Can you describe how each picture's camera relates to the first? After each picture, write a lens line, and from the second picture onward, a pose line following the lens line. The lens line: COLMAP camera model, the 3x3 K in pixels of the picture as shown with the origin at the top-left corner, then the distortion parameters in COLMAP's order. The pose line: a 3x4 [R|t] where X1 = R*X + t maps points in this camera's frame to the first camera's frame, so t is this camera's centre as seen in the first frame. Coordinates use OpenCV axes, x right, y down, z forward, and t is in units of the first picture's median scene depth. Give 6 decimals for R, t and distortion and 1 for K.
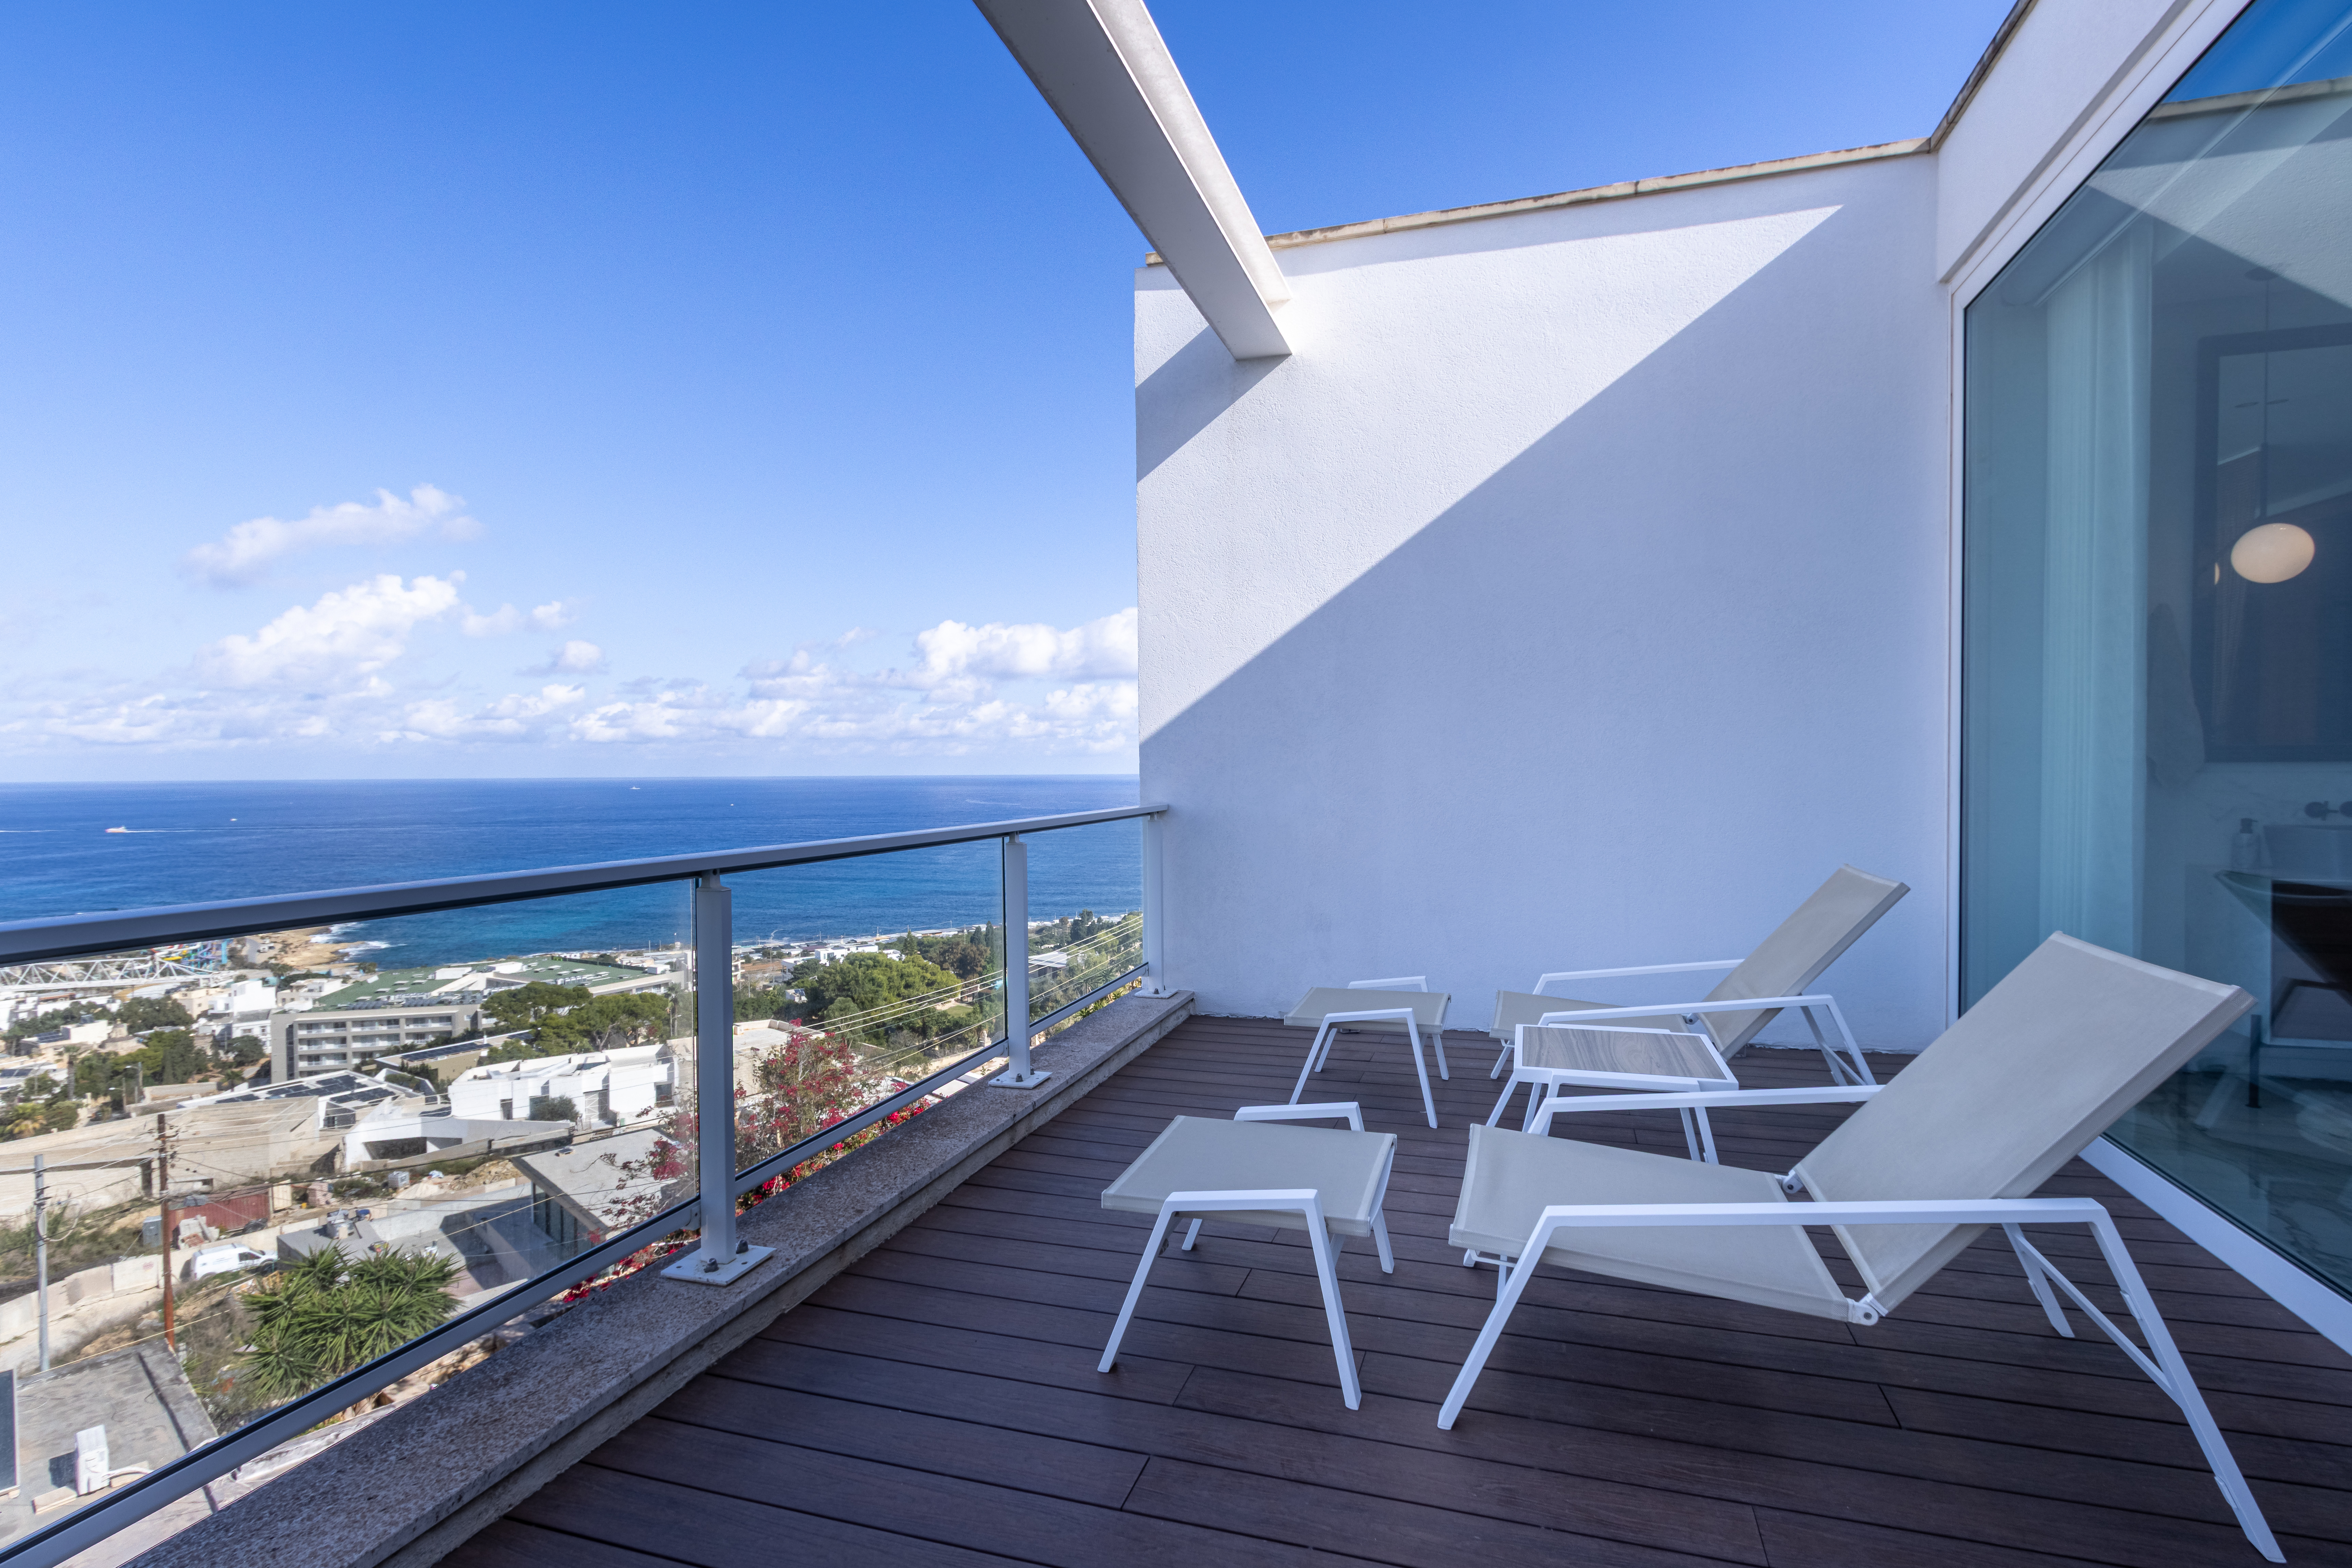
lens RADIAL K [[1140.2, 0, 1176.0], [0, 1140.2, 784.0], [0, 0, 1]] dist [0.002314, 0.000981]
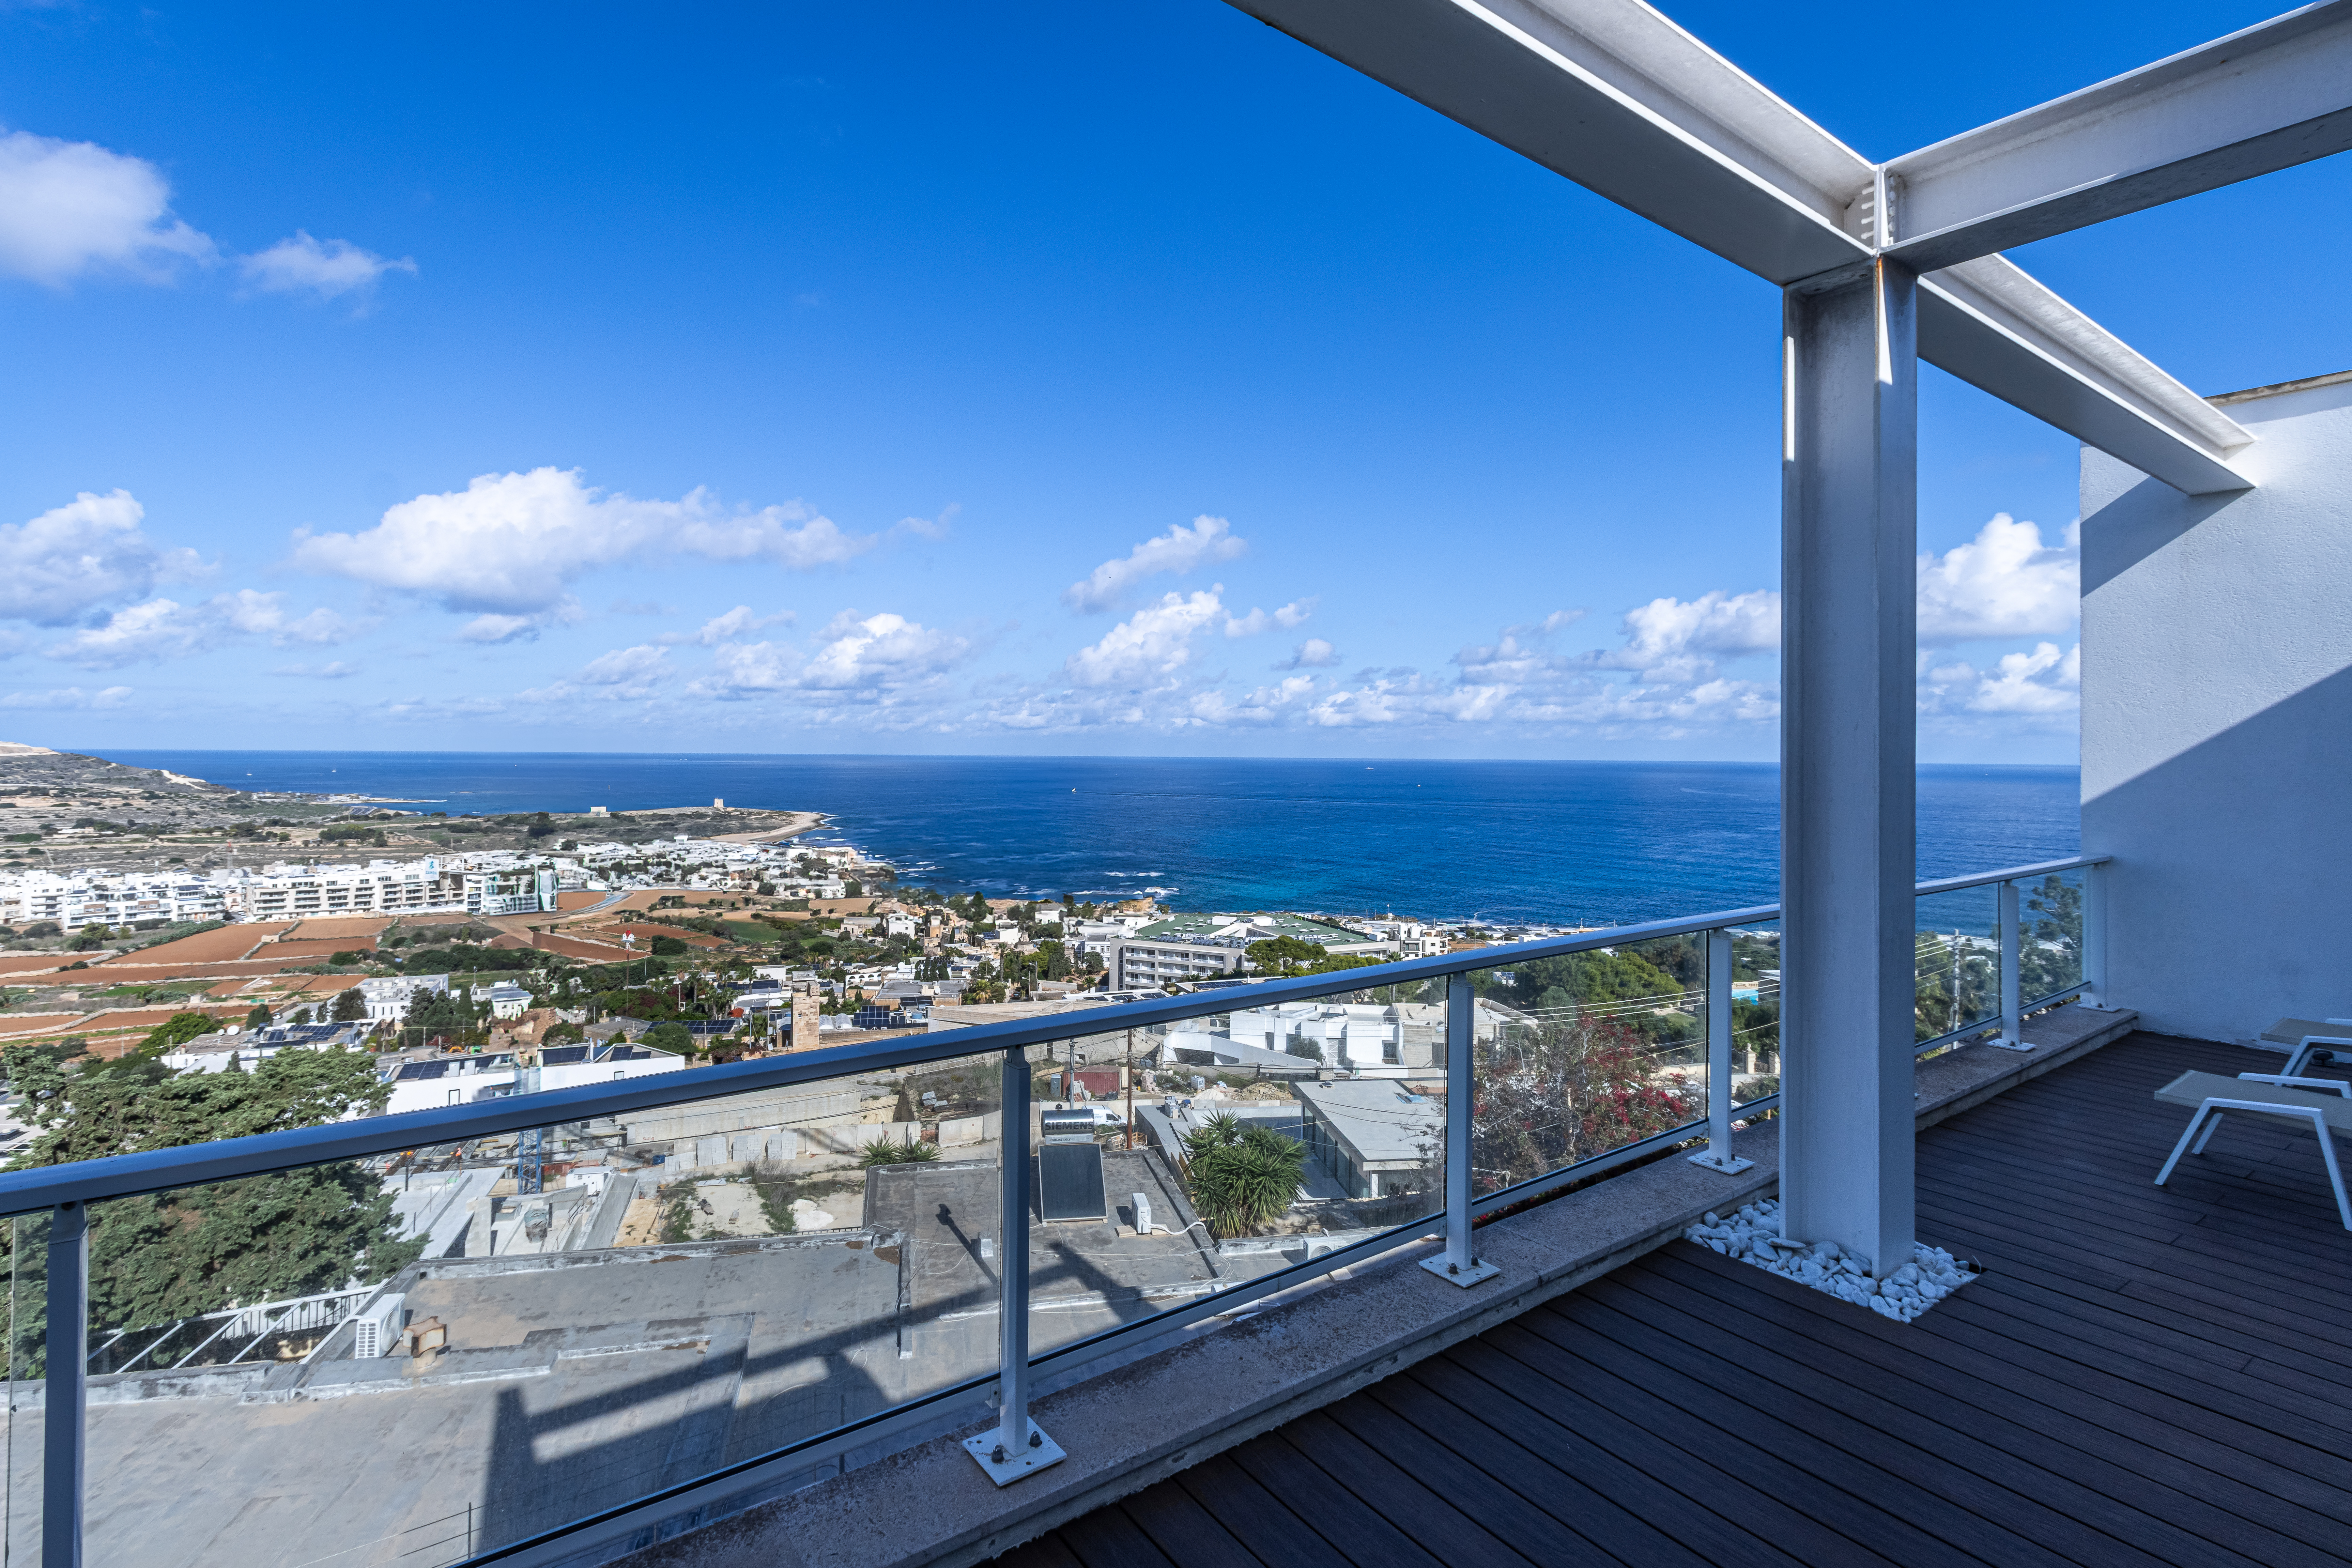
lens RADIAL K [[1116.0, 0, 1135.8], [0, 1116.0, 745.7], [0, 0, 1]] dist [0.001068, -0.000003]
pose [[0.797735, 0.010410, -0.602919, -0.127004], [-0.023714, 0.999619, -0.014116, -0.063384], [0.602542, 0.025559, 0.797678, -0.639647]]
